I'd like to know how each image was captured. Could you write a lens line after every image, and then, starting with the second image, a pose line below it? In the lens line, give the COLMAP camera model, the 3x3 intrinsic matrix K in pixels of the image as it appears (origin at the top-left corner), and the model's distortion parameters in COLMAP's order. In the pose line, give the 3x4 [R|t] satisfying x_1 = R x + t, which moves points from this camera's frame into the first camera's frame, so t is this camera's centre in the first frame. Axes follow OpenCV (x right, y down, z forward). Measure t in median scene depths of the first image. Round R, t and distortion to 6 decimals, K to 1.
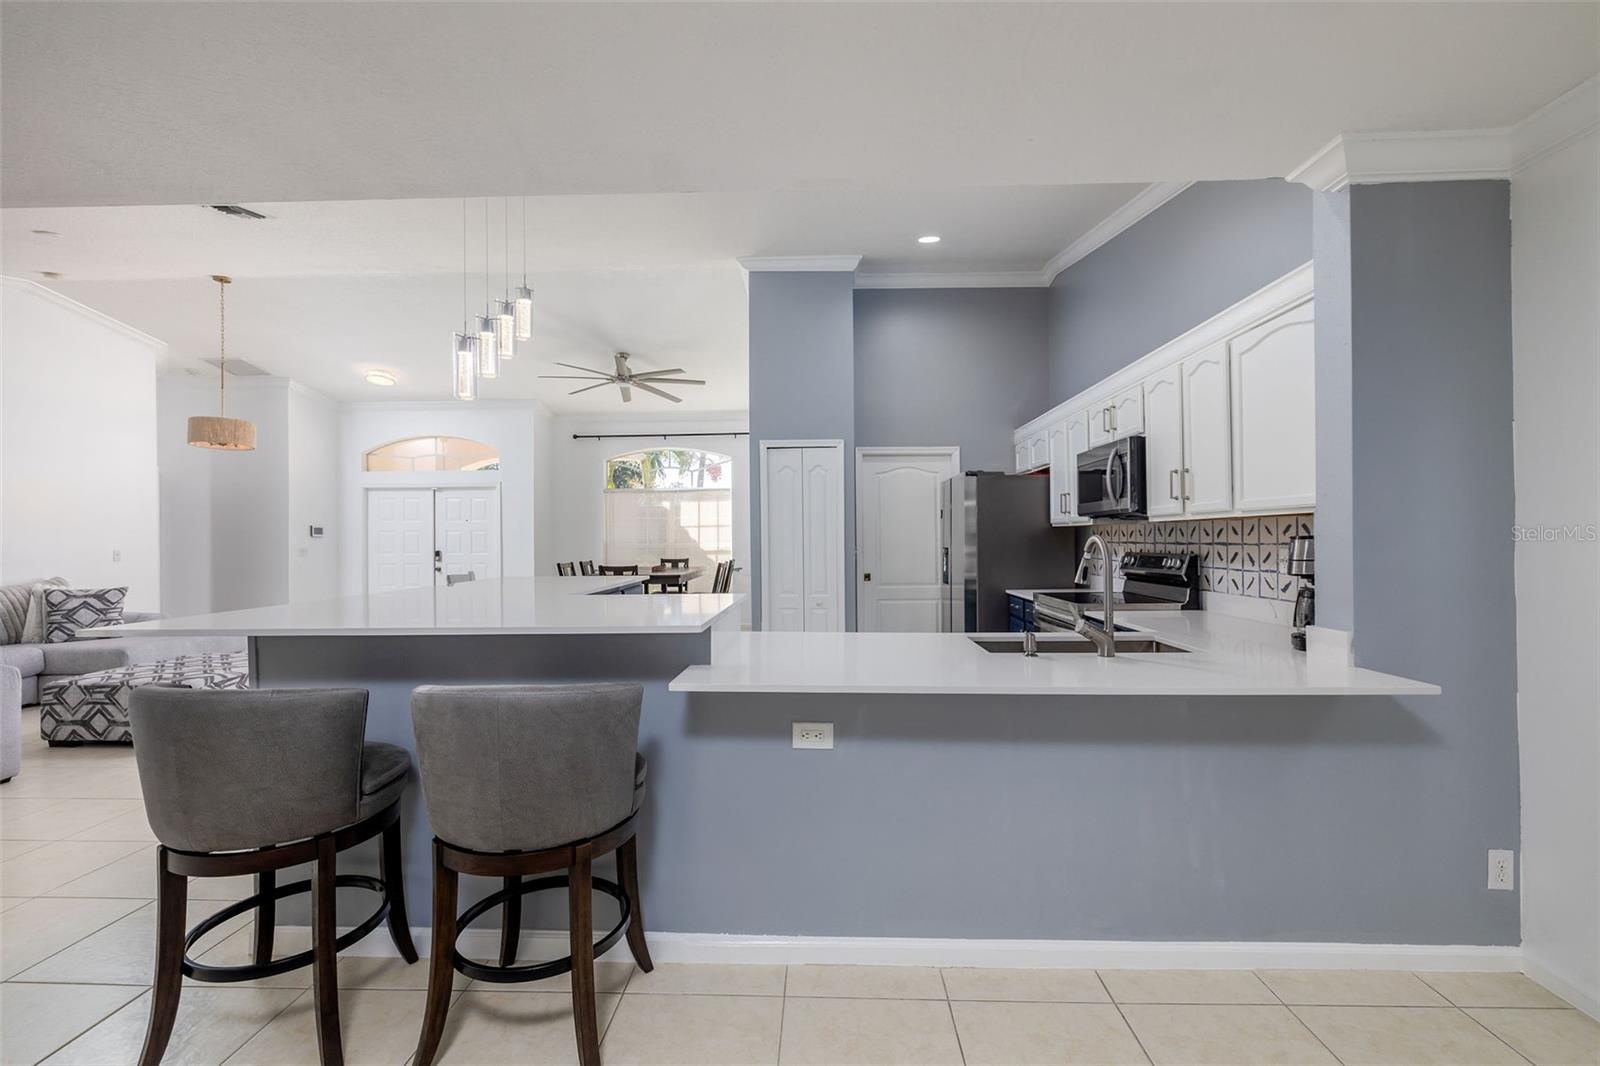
lens RADIAL K [[673.9, 0, 800.6], [0, 673.9, 535.0], [0, 0, 1]] dist [-0.000195, 0.000435]
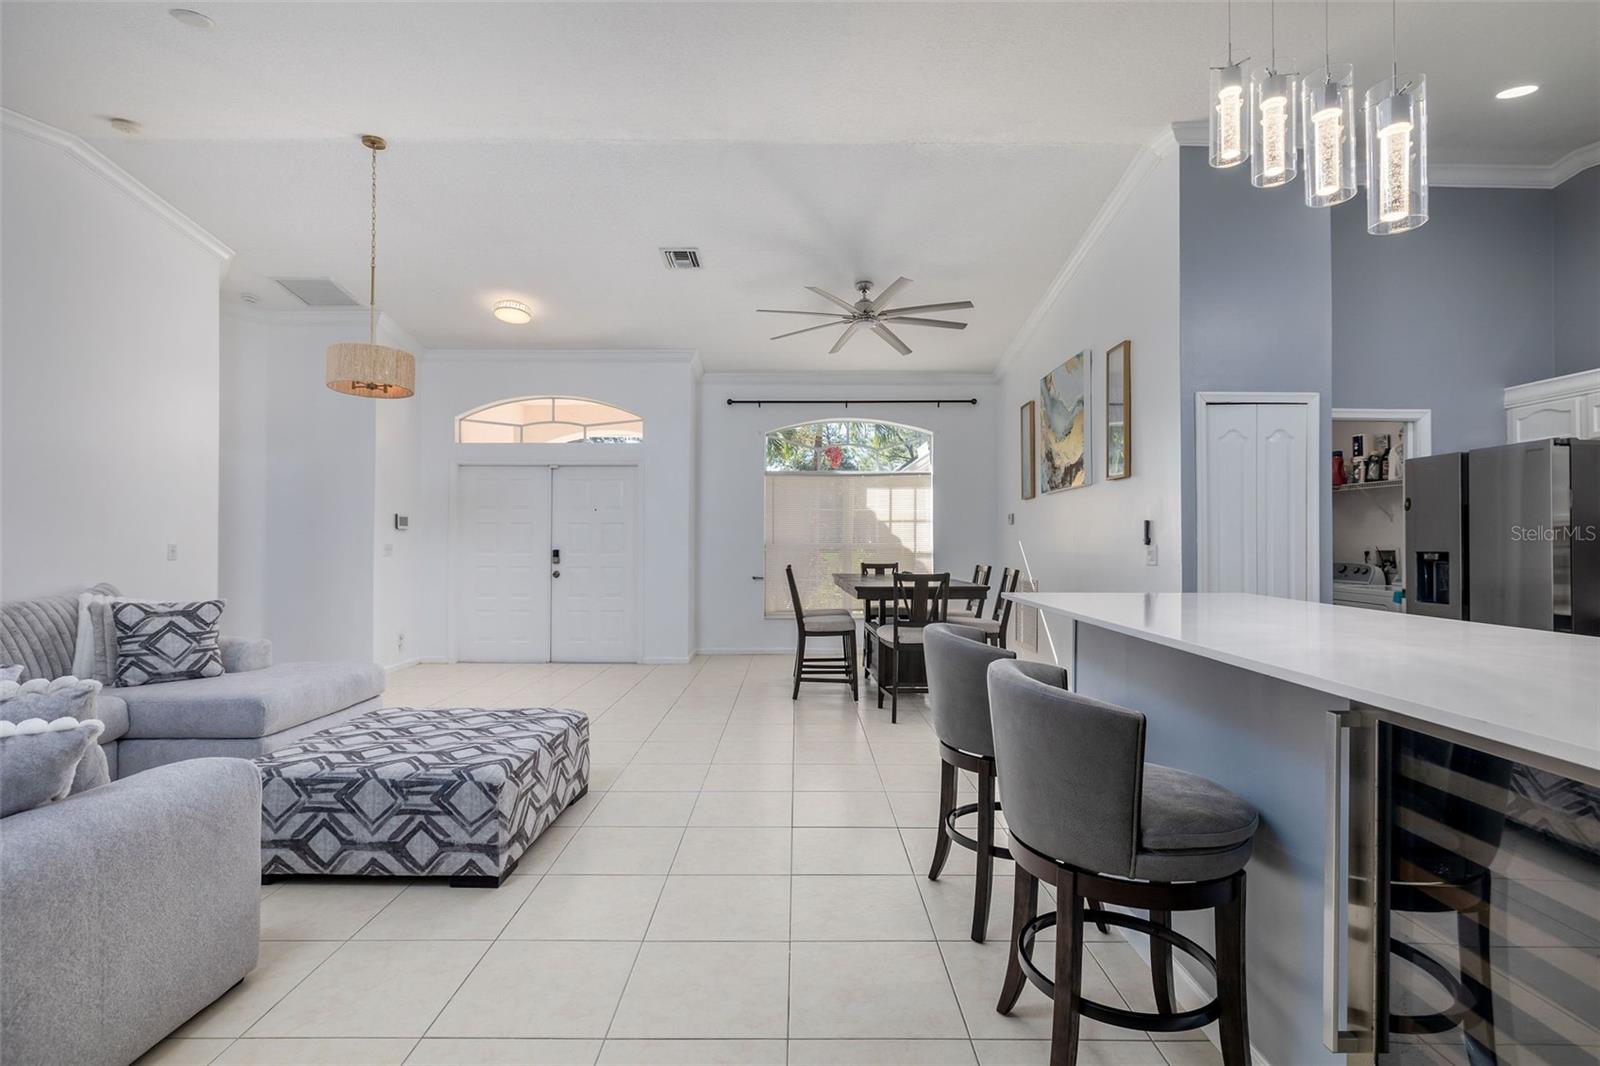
lens RADIAL K [[752.0, 0, 800.2], [0, 752.0, 531.5], [0, 0, 1]] dist [-0.008341, 0.000420]
pose [[0.999175, 0.010480, 0.039249, -0.656928], [-0.010216, 0.999924, -0.006923, 0.013702], [-0.039318, 0.006516, 0.999205, 0.344459]]
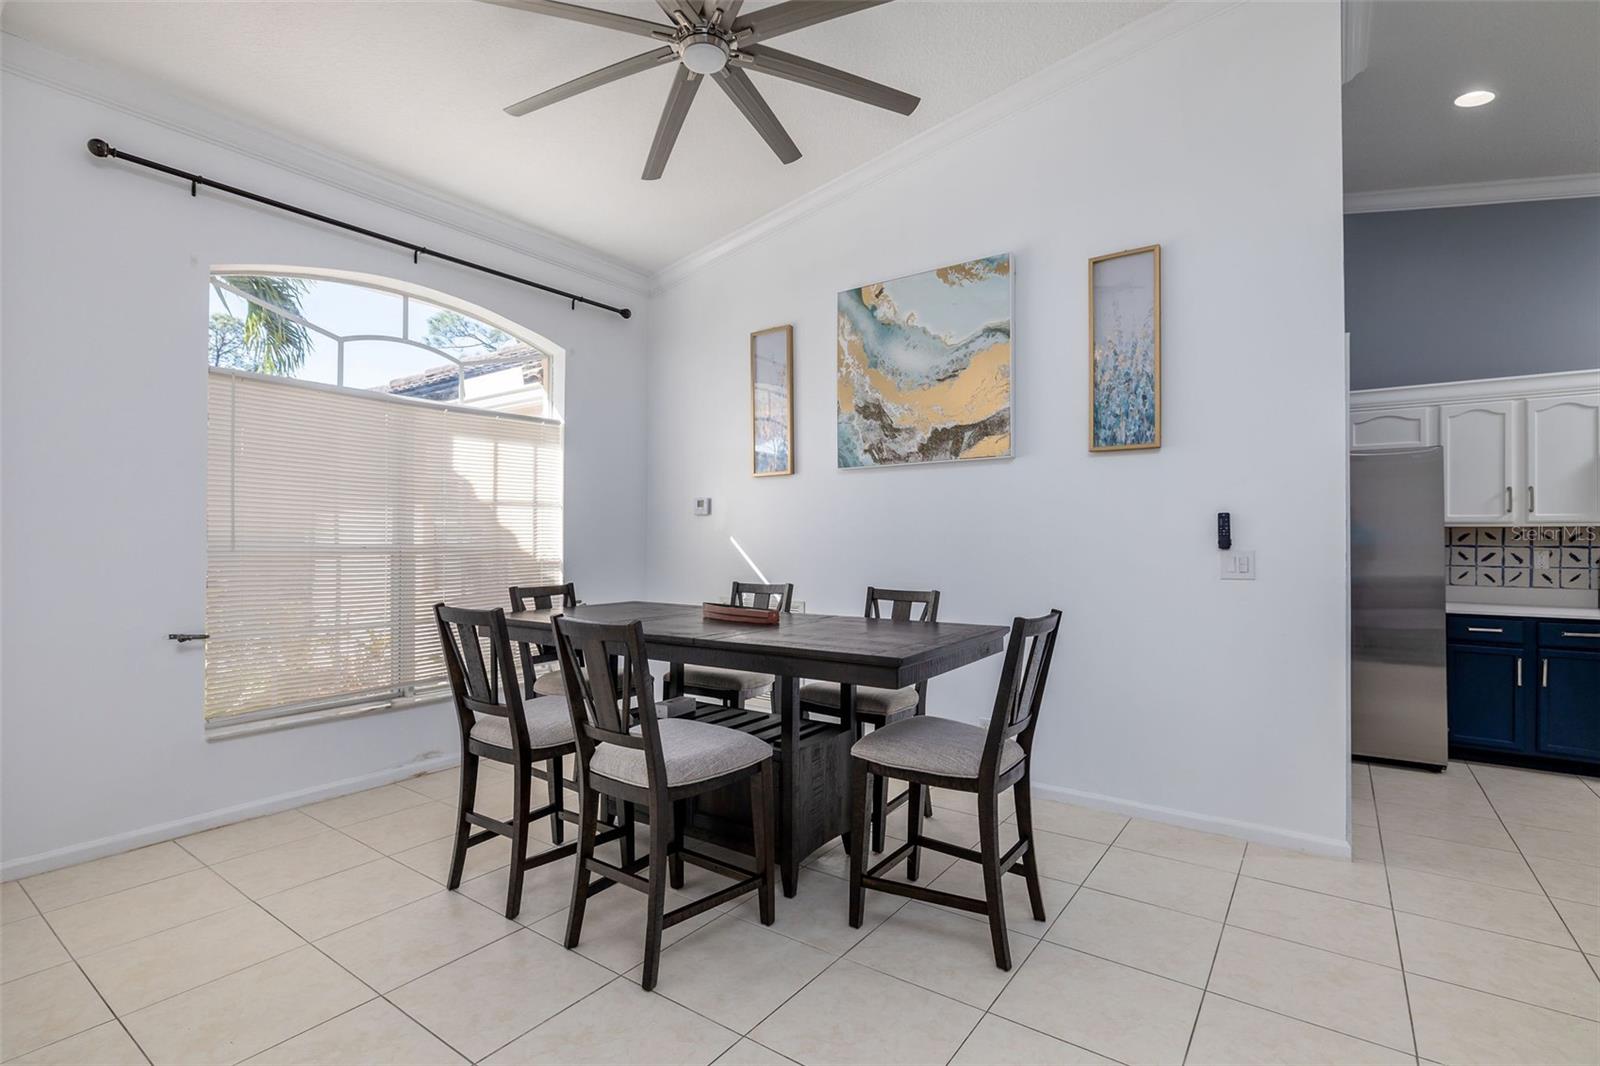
lens RADIAL K [[744.0, 0, 799.7], [0, 744.0, 535.7], [0, 0, 1]] dist [-0.011204, 0.001122]
pose [[0.556663, 0.012667, 0.830642, -0.959732], [-0.012992, 0.999894, -0.006541, 0.017063], [-0.830637, -0.007151, 0.556769, 1.379076]]
